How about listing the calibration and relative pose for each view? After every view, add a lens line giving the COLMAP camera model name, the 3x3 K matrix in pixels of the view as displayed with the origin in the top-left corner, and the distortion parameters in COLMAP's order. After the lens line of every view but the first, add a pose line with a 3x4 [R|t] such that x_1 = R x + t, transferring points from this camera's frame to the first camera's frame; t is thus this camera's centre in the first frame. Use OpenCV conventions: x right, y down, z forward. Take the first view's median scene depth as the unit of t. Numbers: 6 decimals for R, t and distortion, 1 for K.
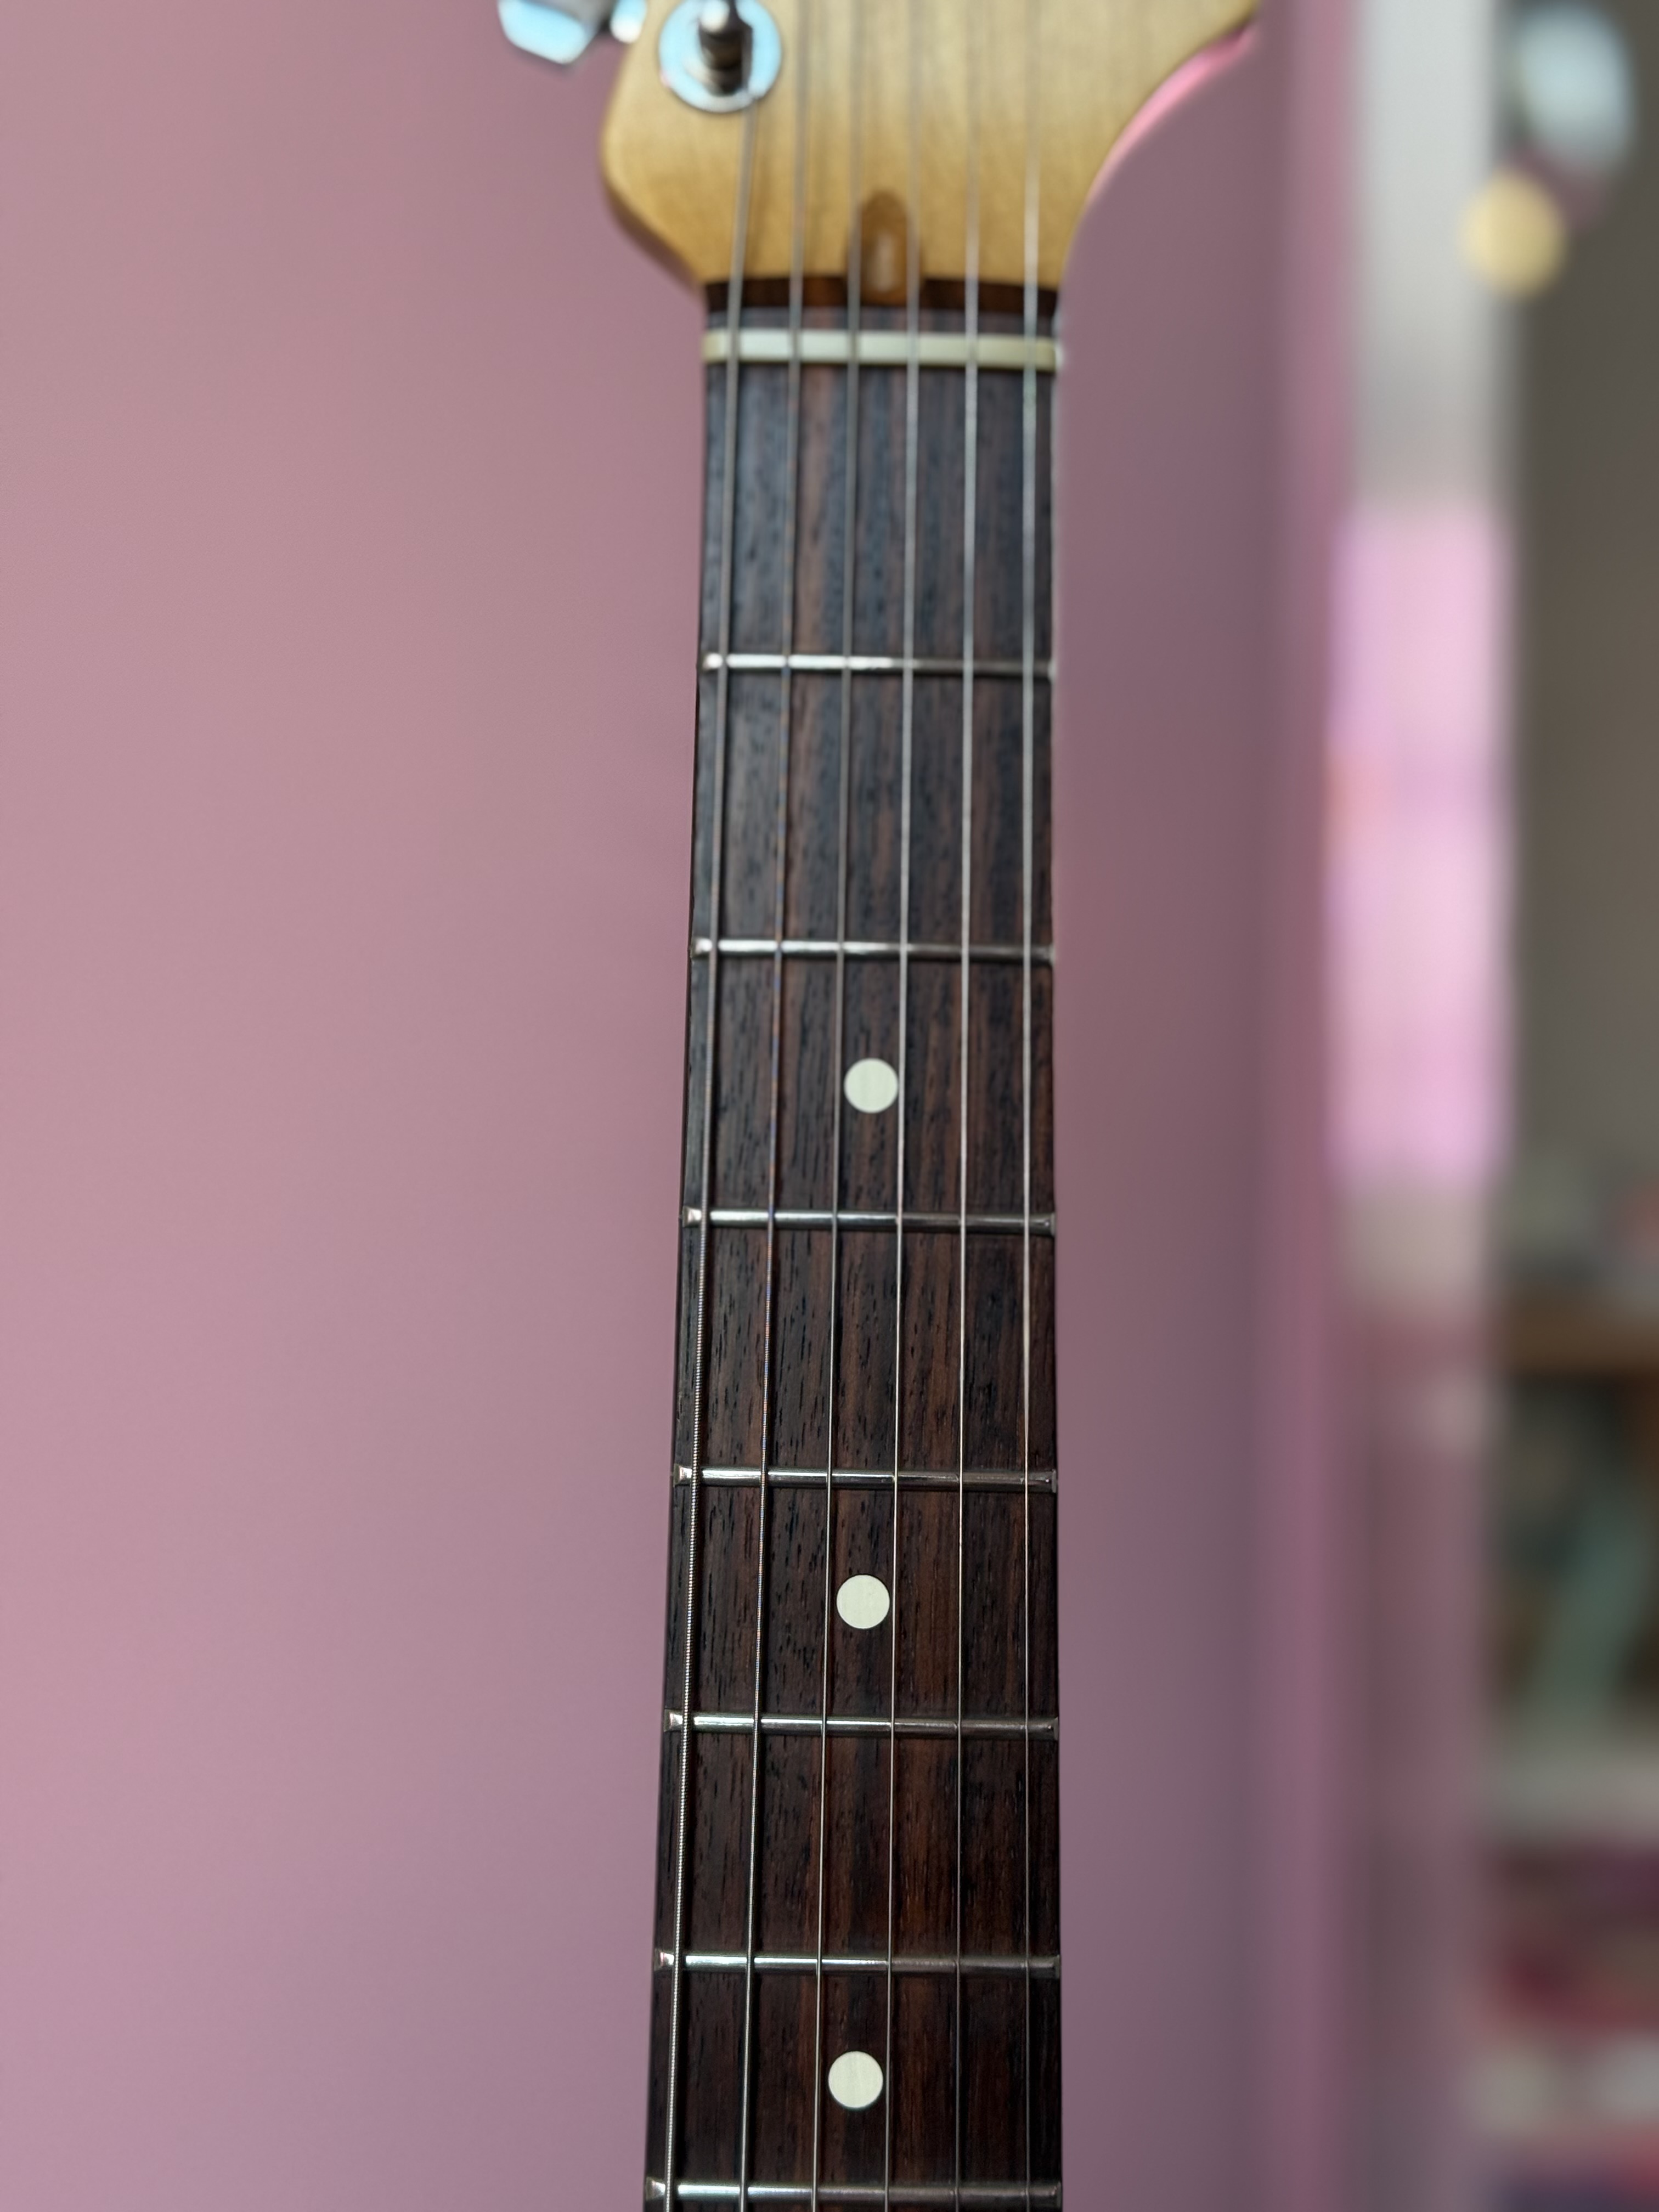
lens RADIAL K [[3057.7, 0, 835.0], [0, 3057.7, 1115.0], [0, 0, 1]] dist [0.143157, 0.000000]
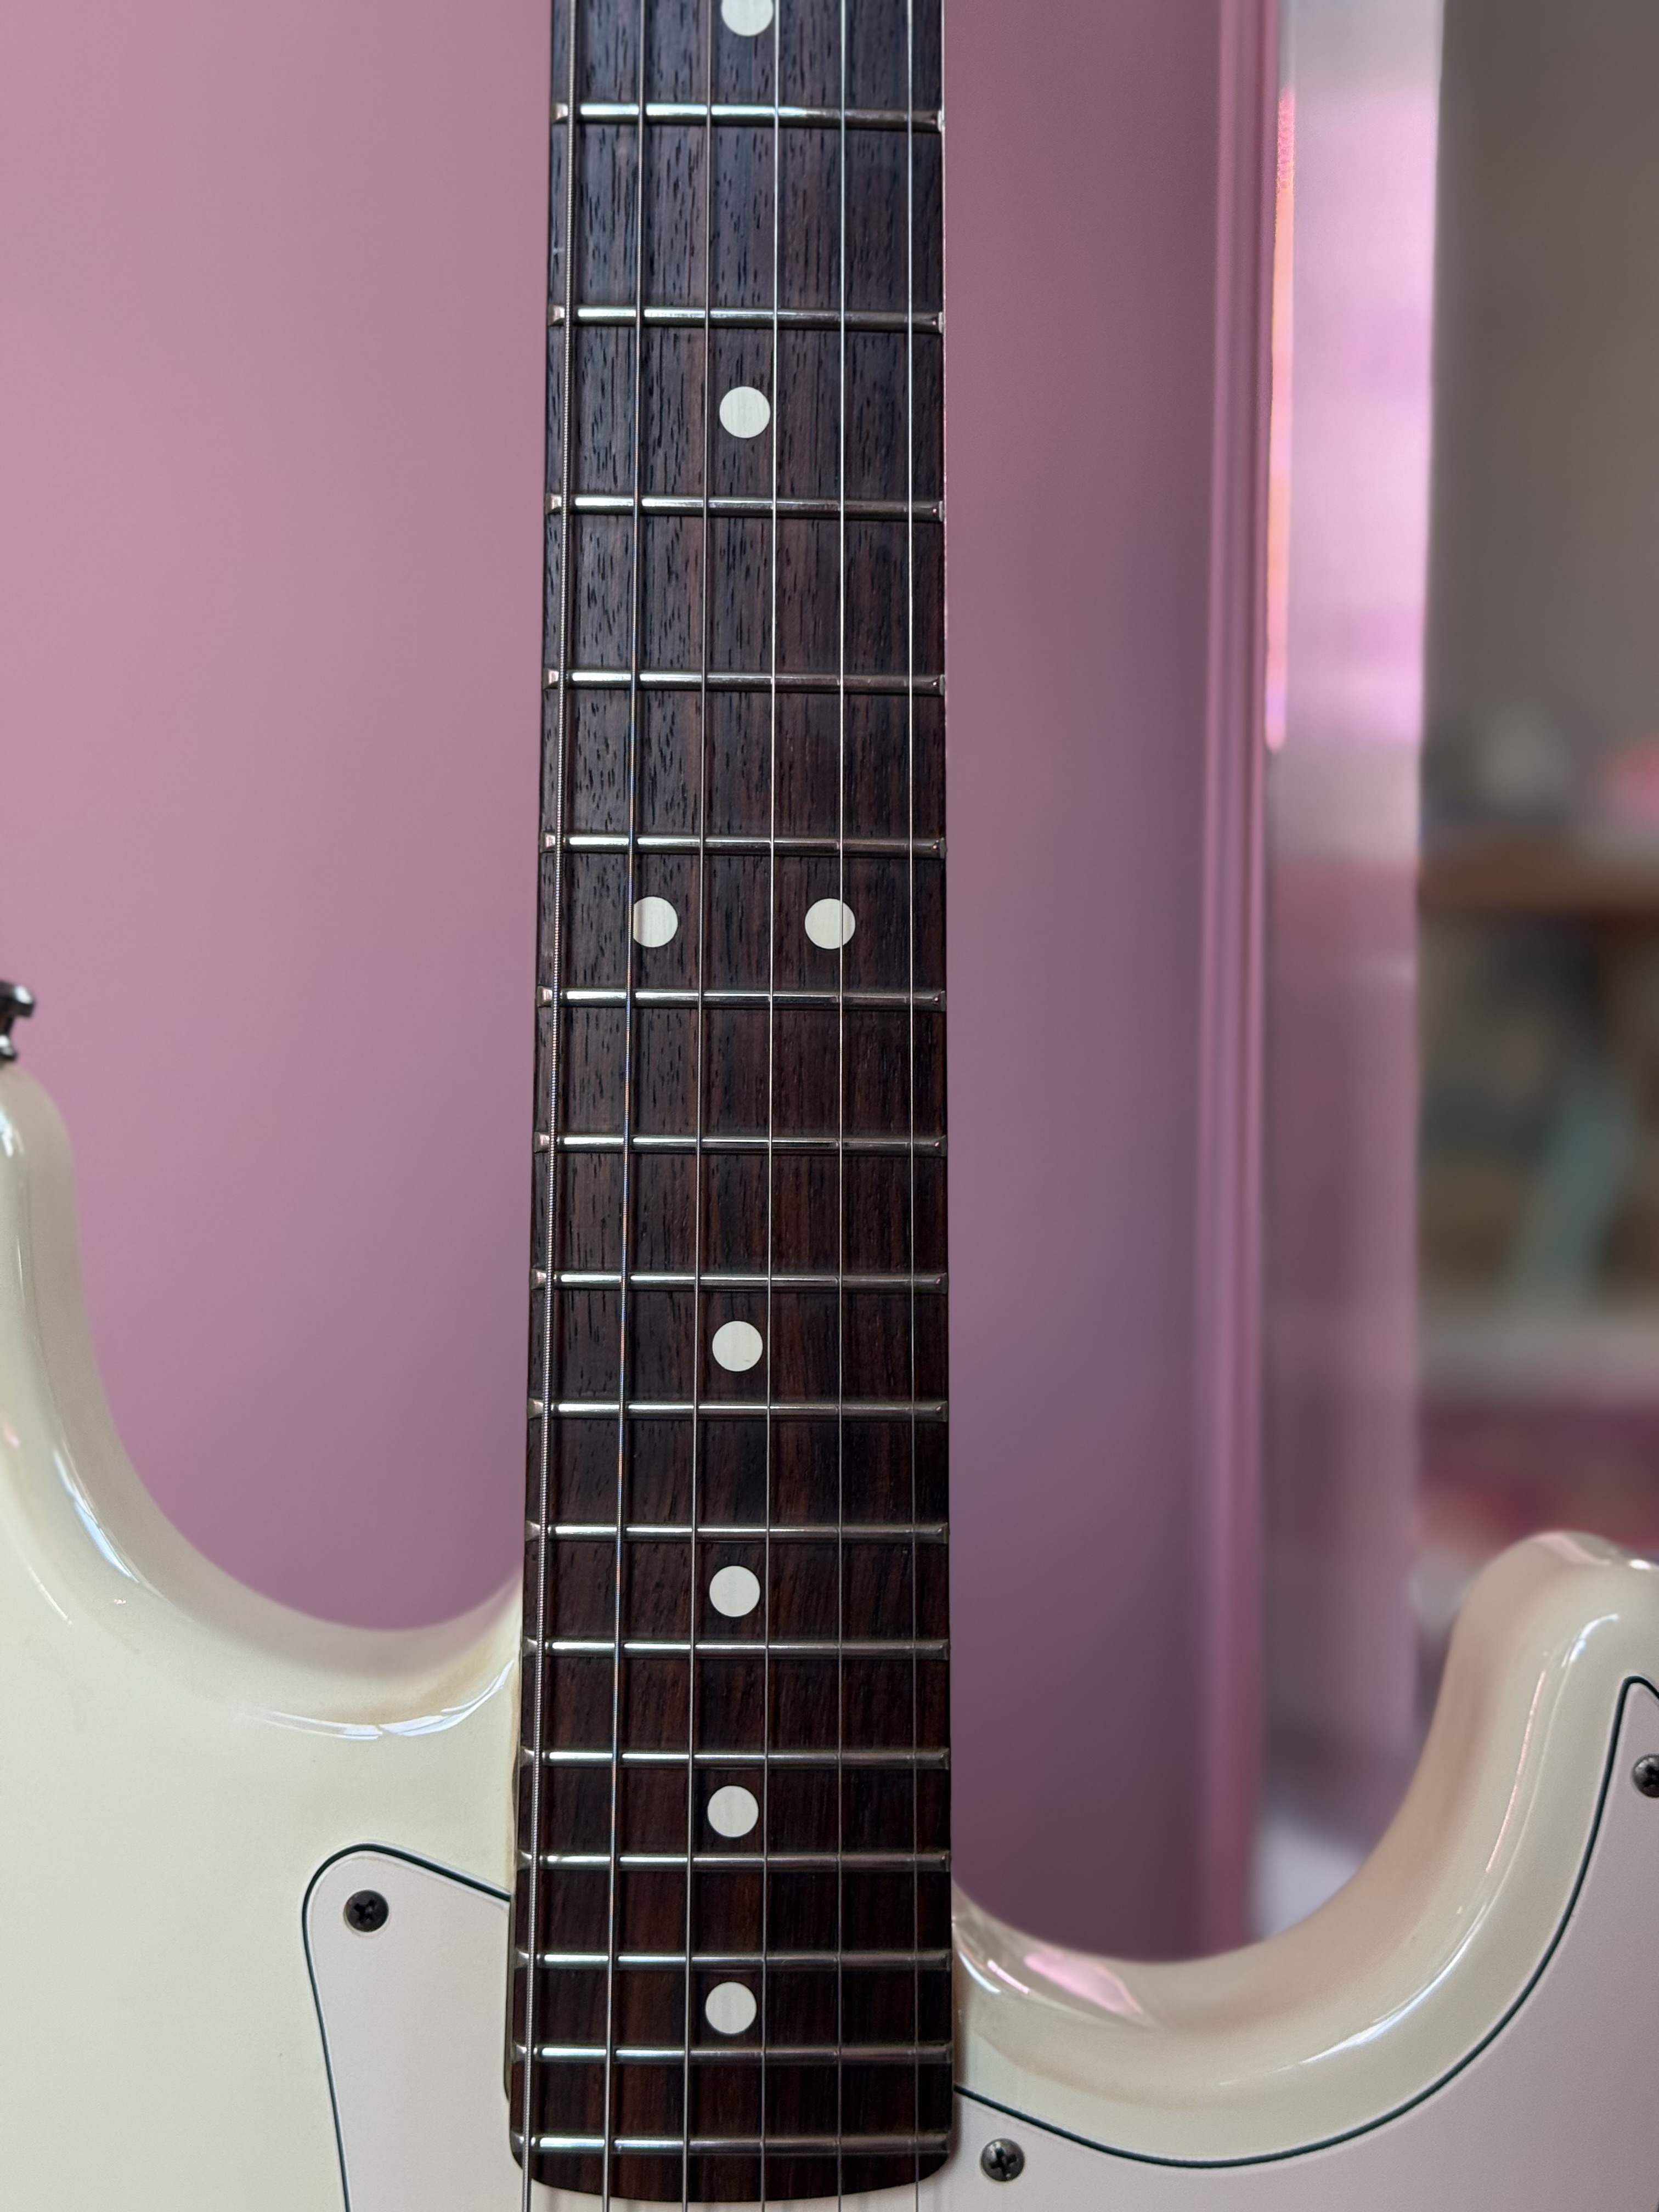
lens RADIAL K [[3366.0, 0, 714.8], [0, 3366.0, 1114.8], [0, 0, 1]] dist [0.052293, 0.000000]
pose [[0.999950, -0.009322, 0.003593, -0.002676], [0.009062, 0.997739, 0.066593, 0.135166], [-0.004206, -0.066557, 0.997774, -0.040862]]
